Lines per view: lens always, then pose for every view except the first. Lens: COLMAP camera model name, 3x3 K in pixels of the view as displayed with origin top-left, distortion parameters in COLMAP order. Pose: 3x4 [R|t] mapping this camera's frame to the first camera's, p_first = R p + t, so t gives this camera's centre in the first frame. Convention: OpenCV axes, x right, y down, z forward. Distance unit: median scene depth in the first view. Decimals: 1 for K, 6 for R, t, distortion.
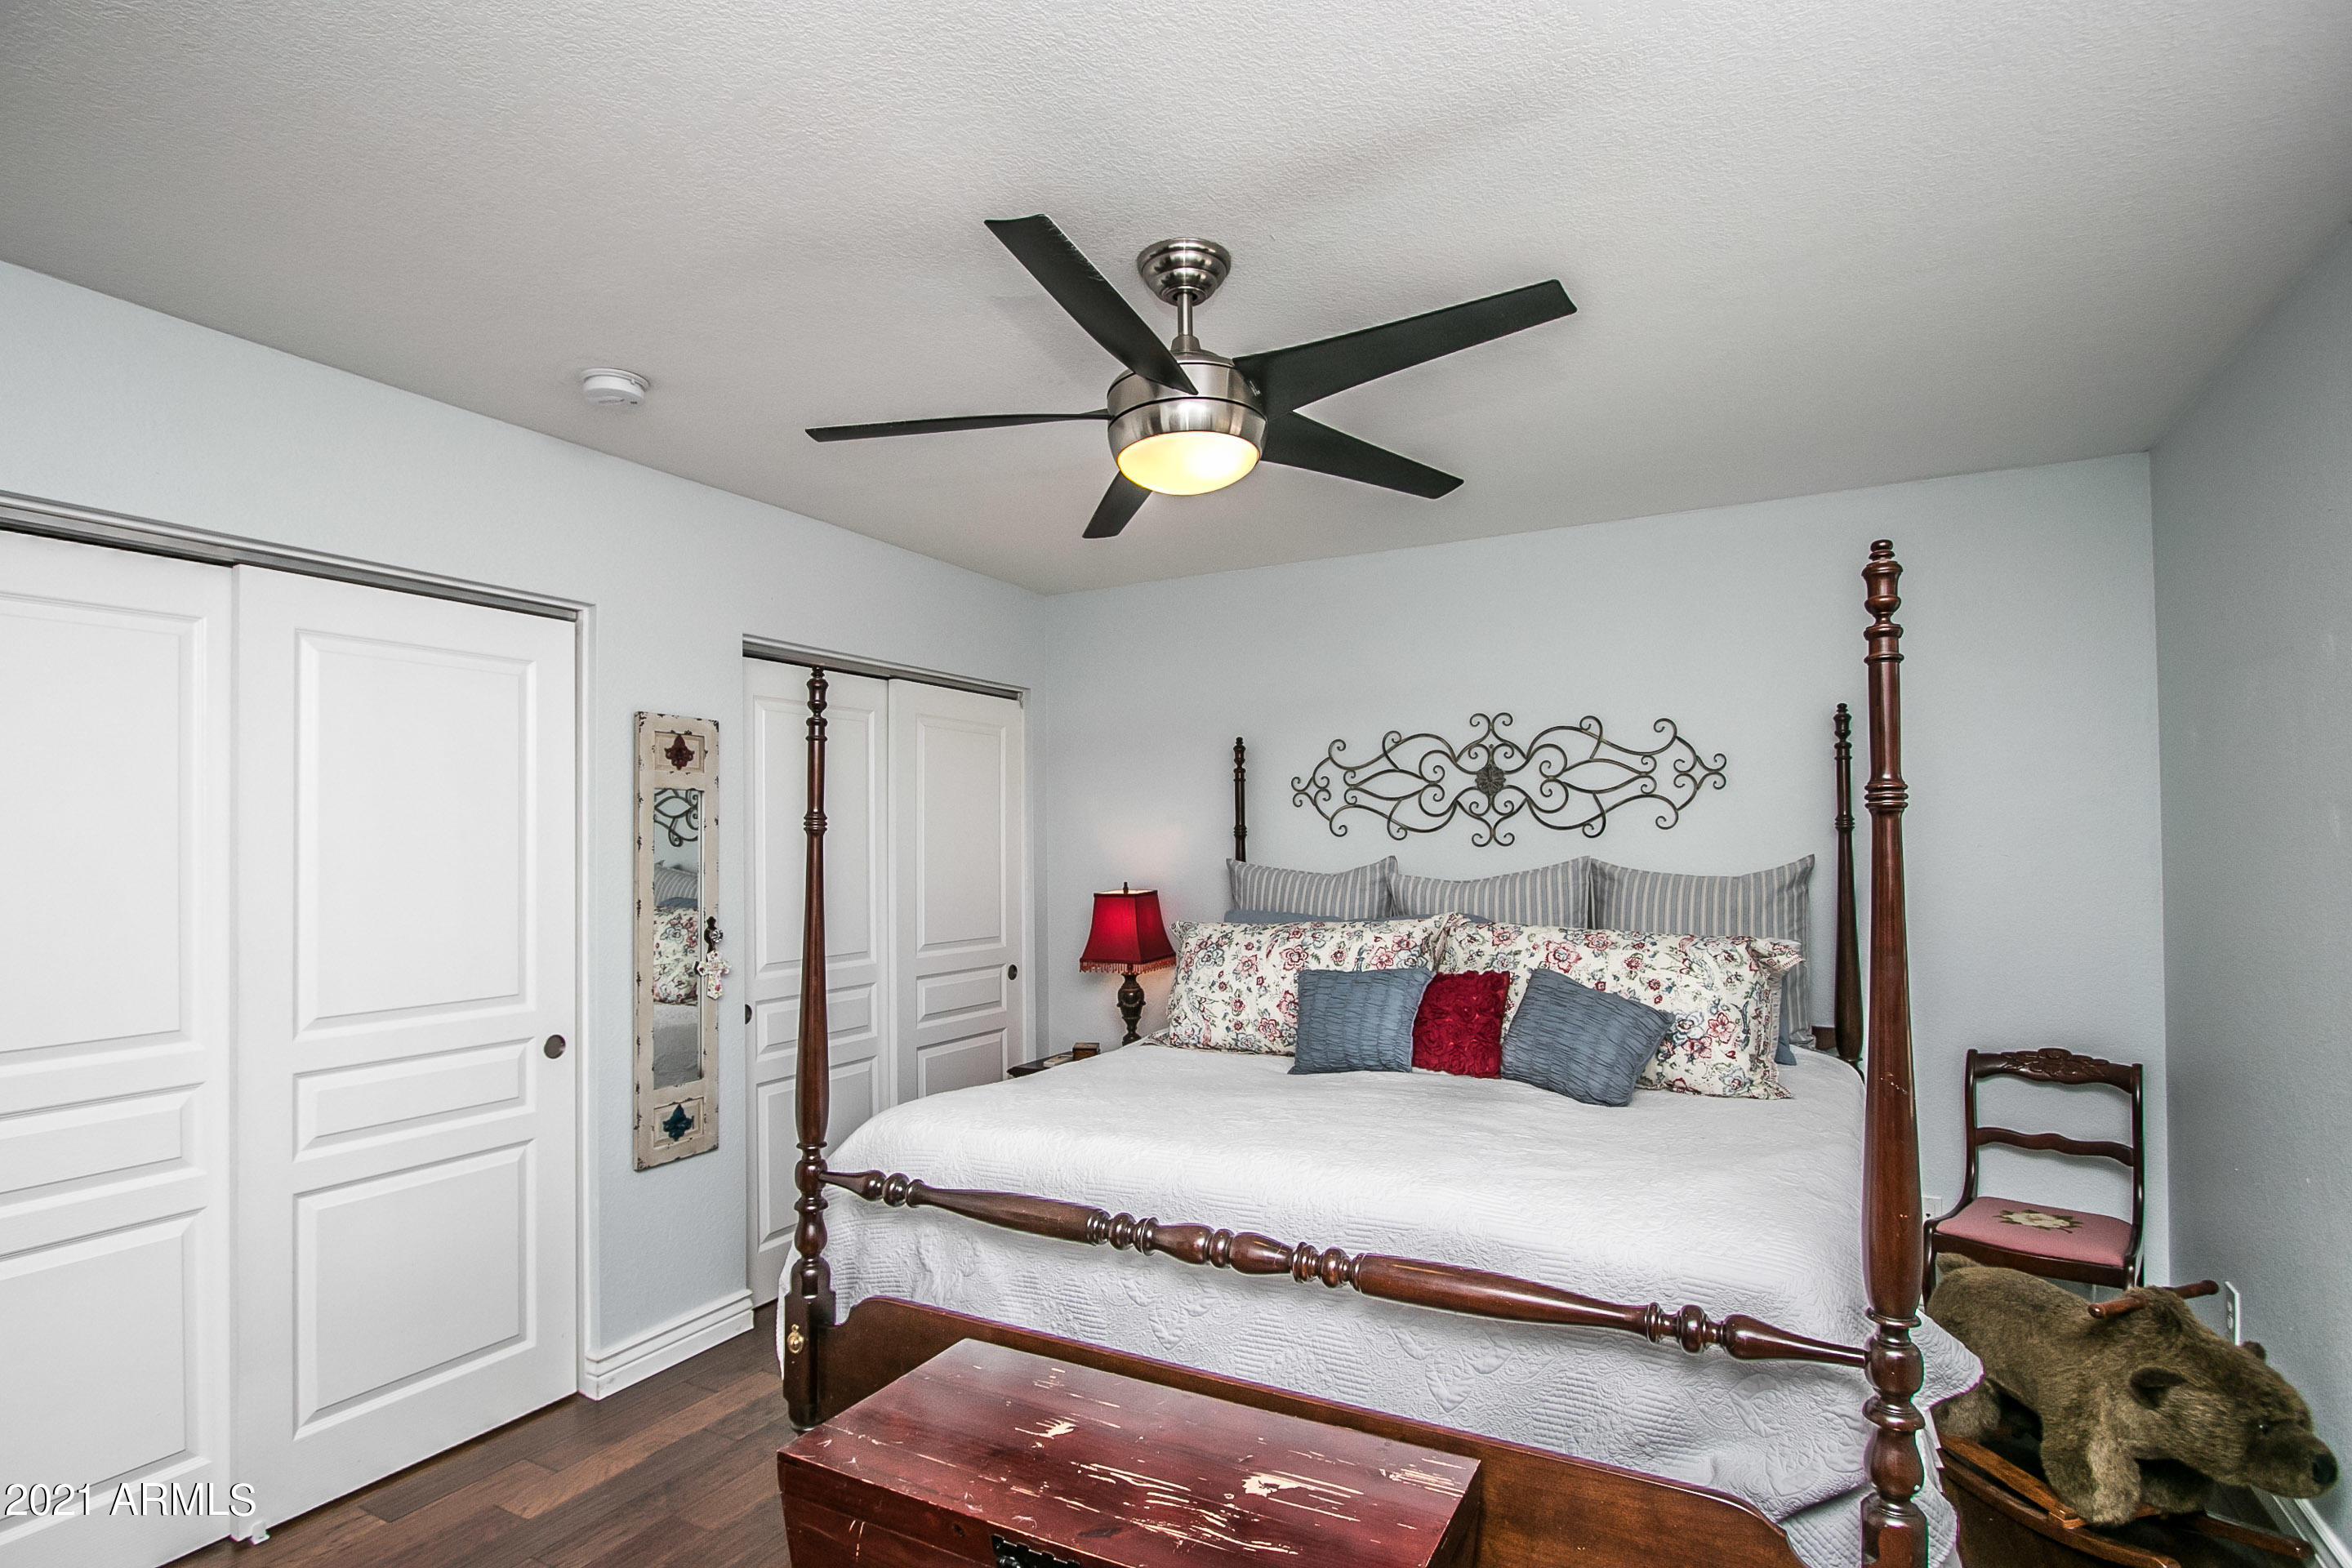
lens RADIAL K [[1208.3, 0, 1103.9], [0, 1208.3, 799.0], [0, 0, 1]] dist [-0.021414, 0.001680]
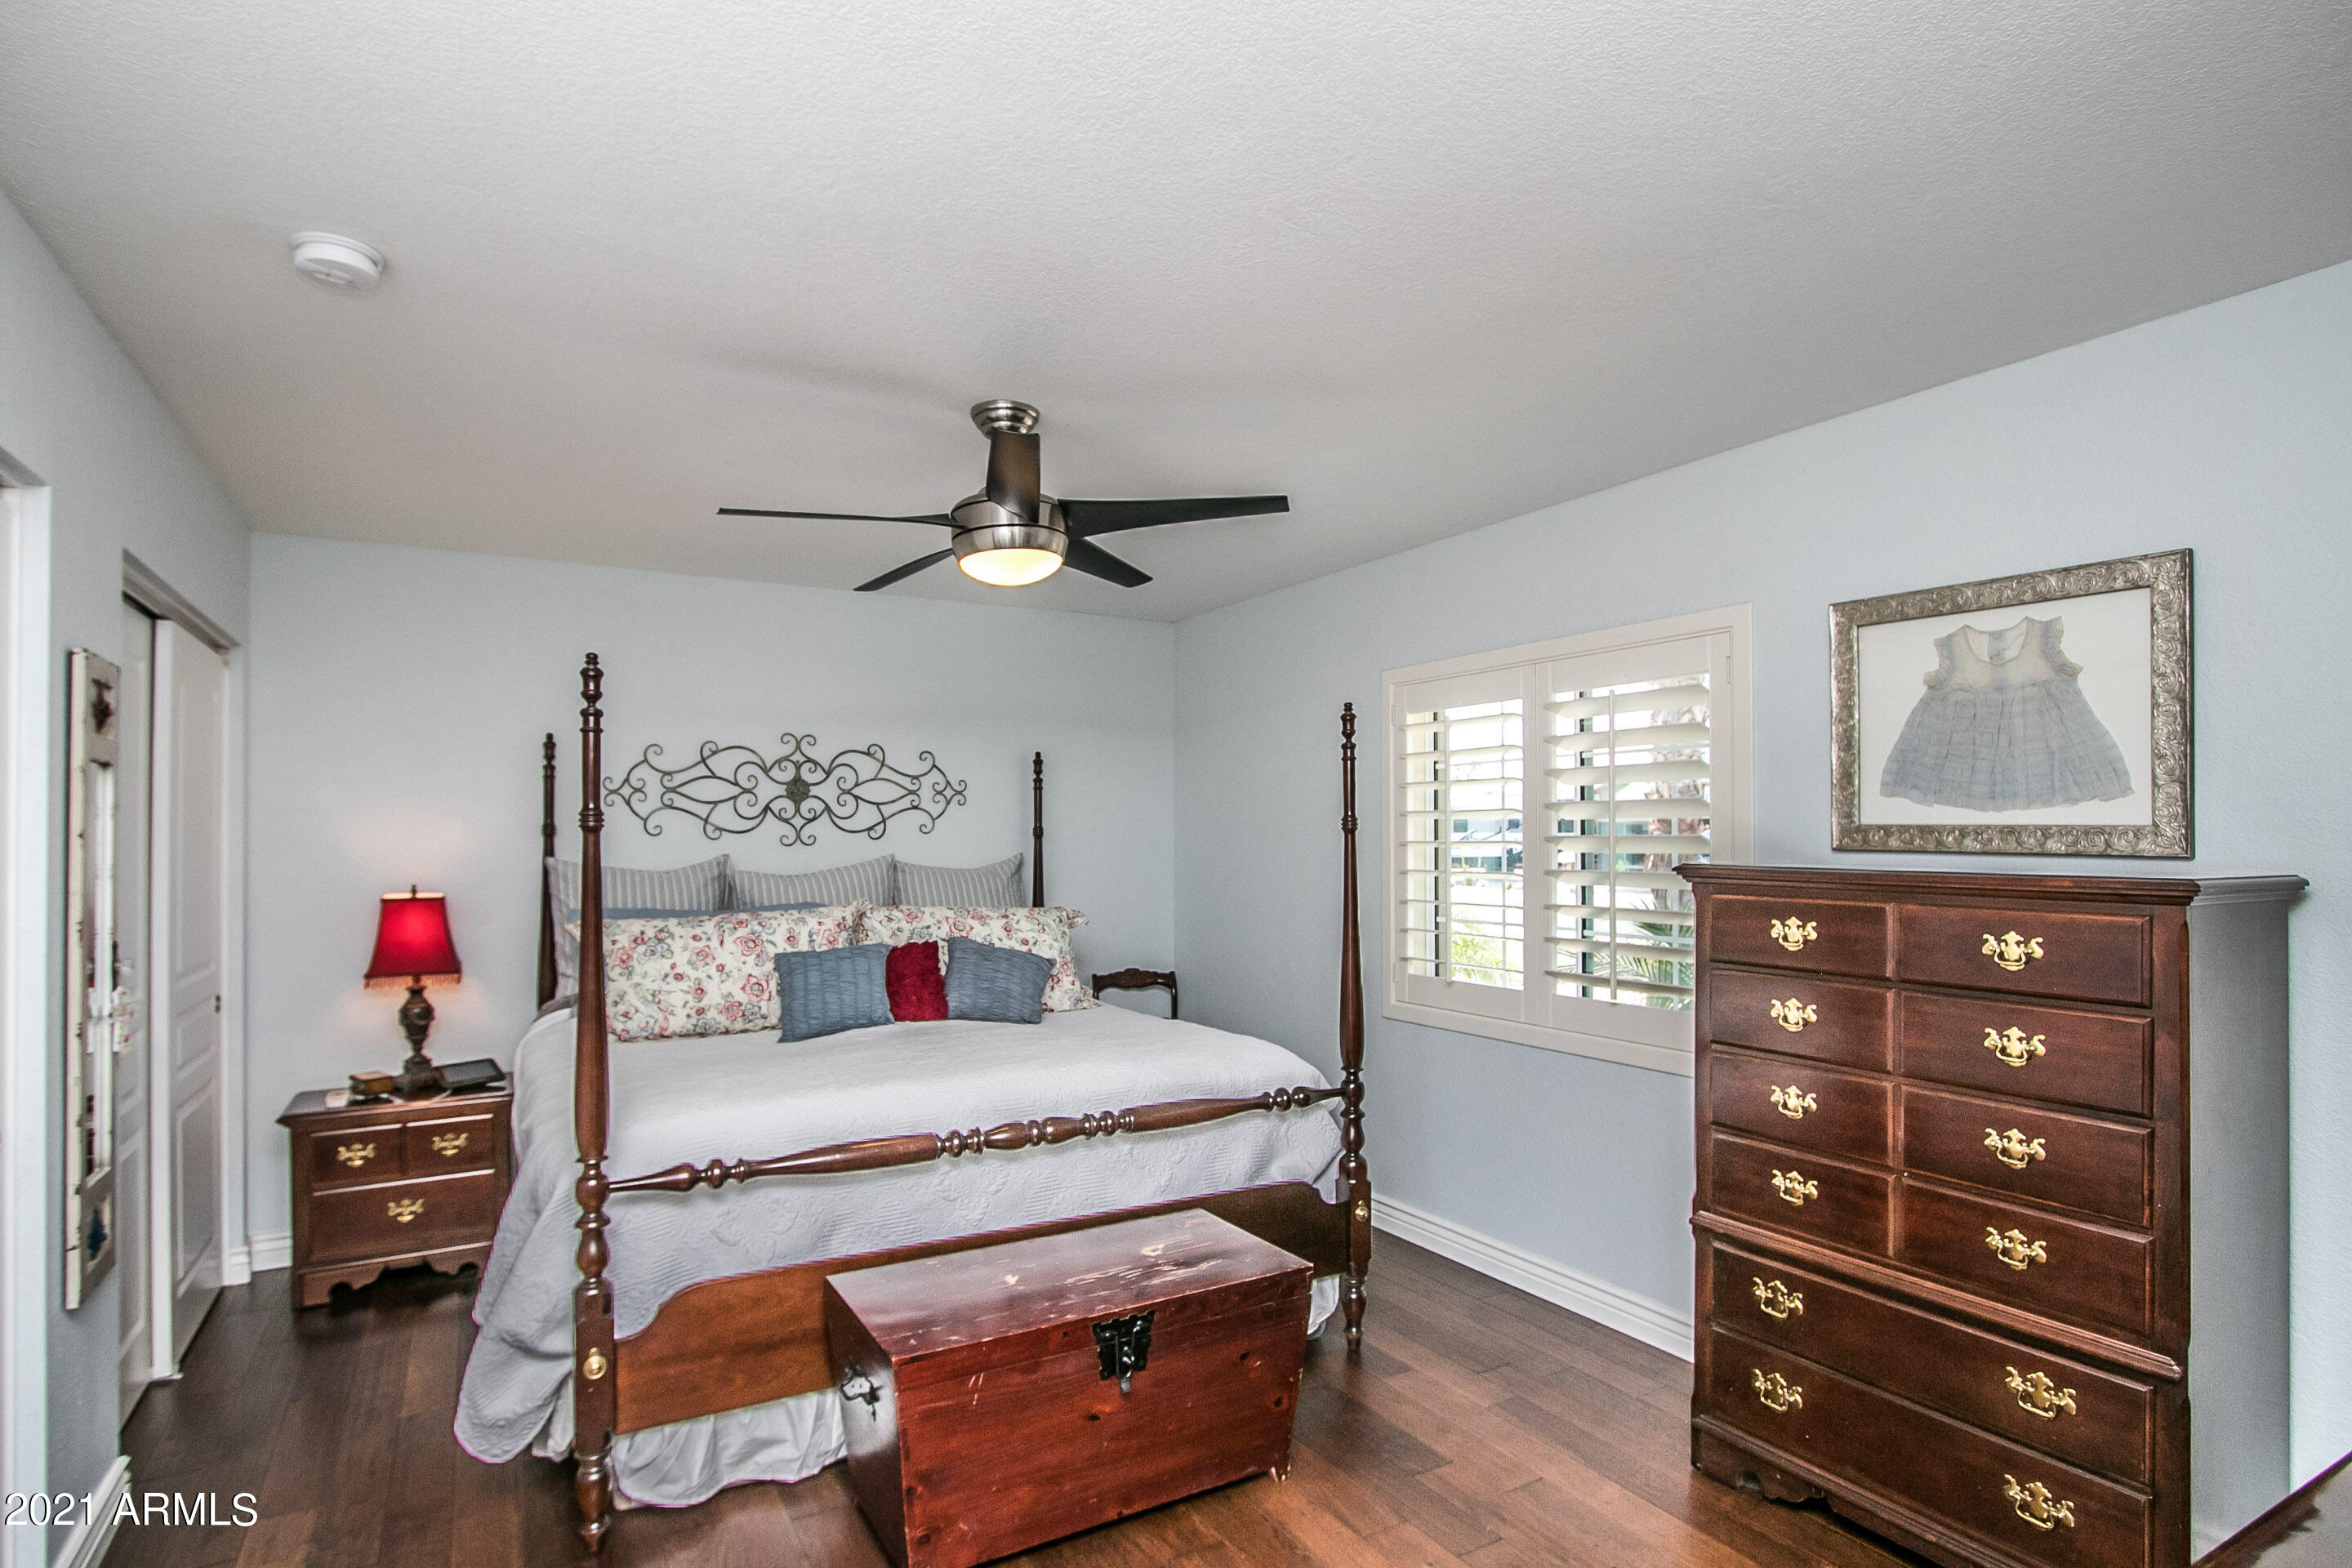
lens RADIAL K [[1210.0, 0, 1175.8], [0, 1210.0, 819.2], [0, 0, 1]] dist [-0.002342, -0.000788]
pose [[0.493210, 0.022477, 0.869620, -0.567539], [-0.038019, 0.999268, -0.004265, 0.004102], [-0.869079, -0.030958, 0.493703, 0.092565]]
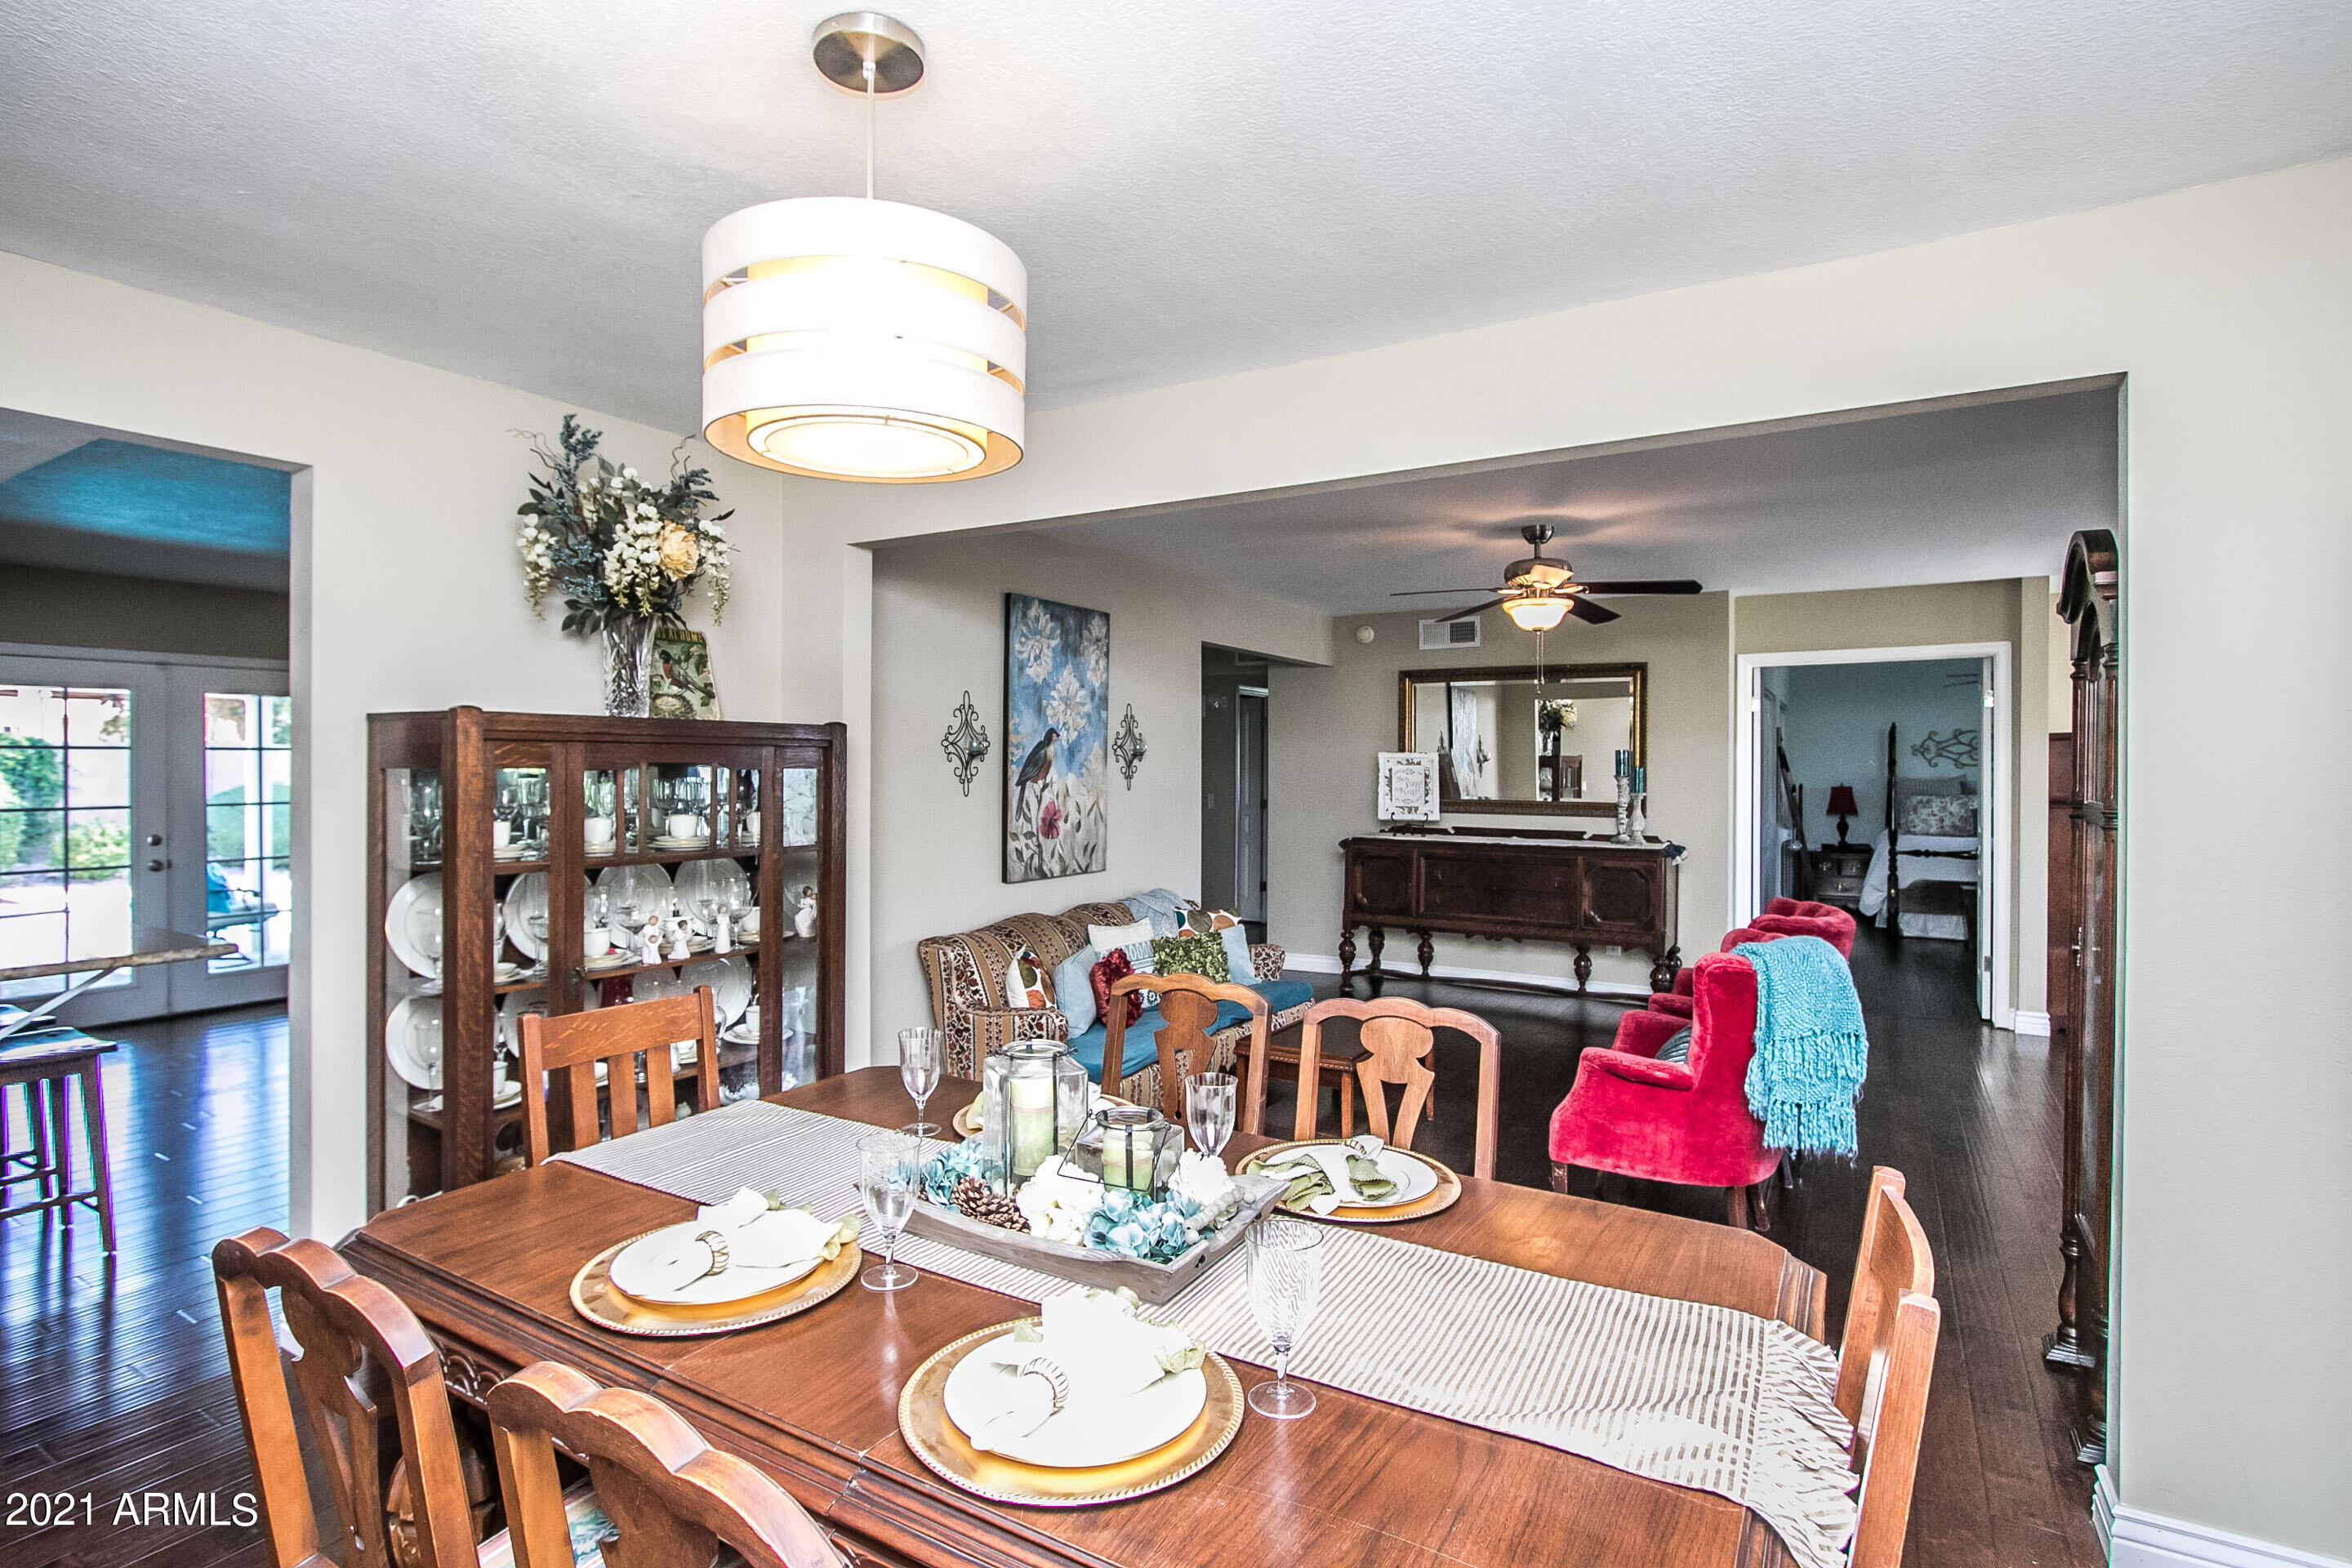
lens RADIAL K [[1120.2, 0, 1176.0], [0, 1120.2, 784.0], [0, 0, 1]] dist [-0.000321, 0.000060]
pose [[0.999757, 0.016541, -0.014545, -1.674889], [-0.015739, 0.998436, 0.053640, -0.044625], [0.015409, -0.053398, 0.998454, -1.761491]]
